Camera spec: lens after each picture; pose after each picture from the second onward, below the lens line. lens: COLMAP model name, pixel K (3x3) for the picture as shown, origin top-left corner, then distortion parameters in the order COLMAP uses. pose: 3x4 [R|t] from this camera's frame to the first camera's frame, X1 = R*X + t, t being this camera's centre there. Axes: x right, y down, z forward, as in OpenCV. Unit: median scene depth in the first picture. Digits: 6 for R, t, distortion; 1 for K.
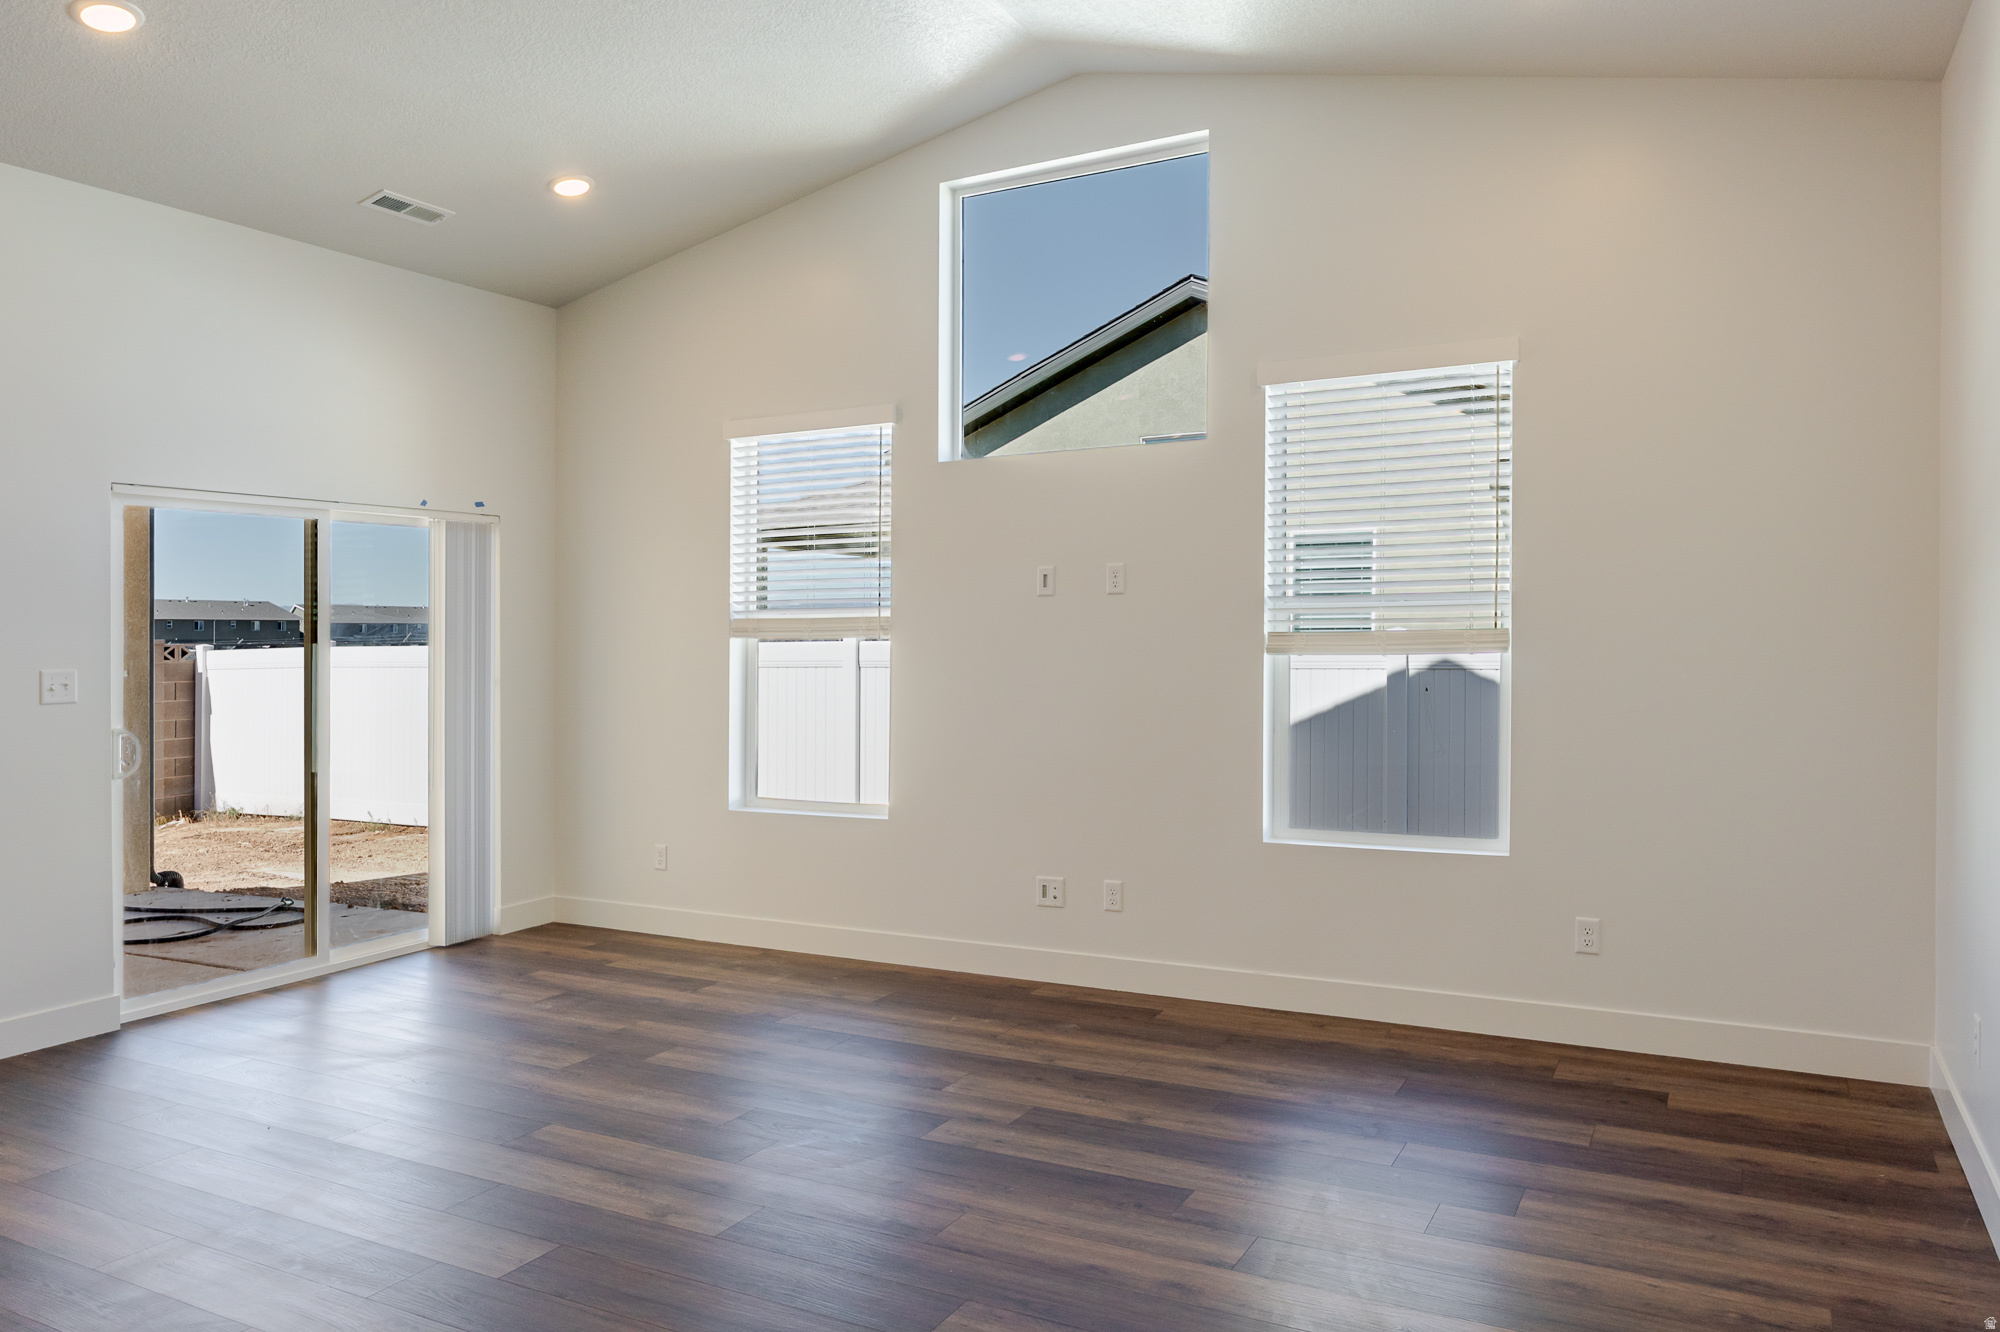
lens RADIAL K [[1395.2, 0, 1000.0], [0, 1395.2, 666.0], [0, 0, 1]] dist [0.082538, 0.000123]
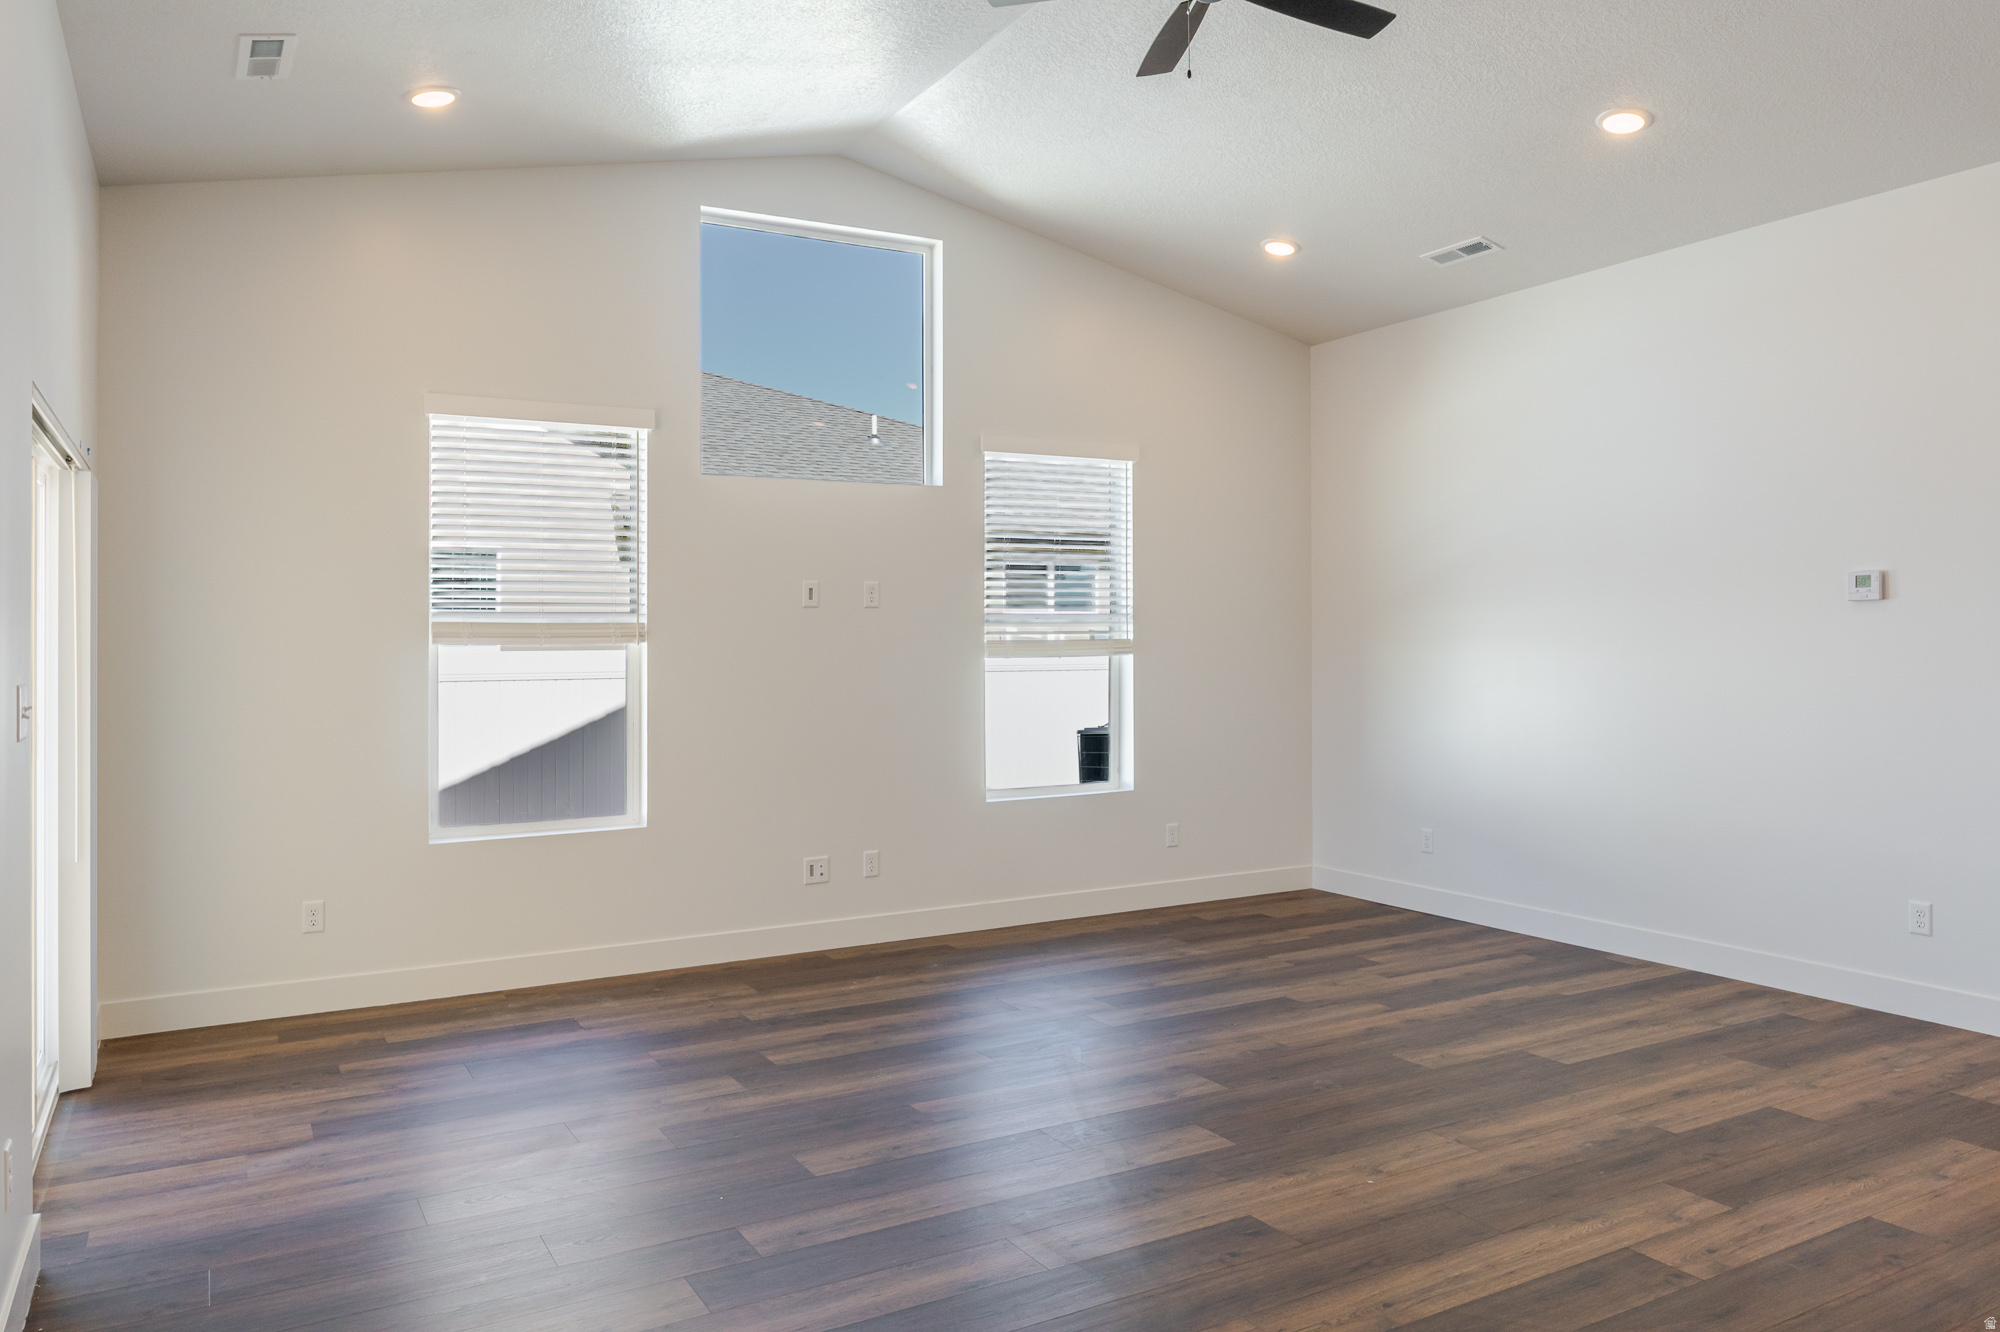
lens RADIAL K [[1370.5, 0, 1043.5], [0, 1370.5, 671.7], [0, 0, 1]] dist [-0.001987, -0.000274]
pose [[0.501271, -0.014466, 0.865170, -0.825487], [0.017333, 0.999827, 0.006675, -0.002632], [-0.865117, 0.011650, 0.501435, 0.286772]]
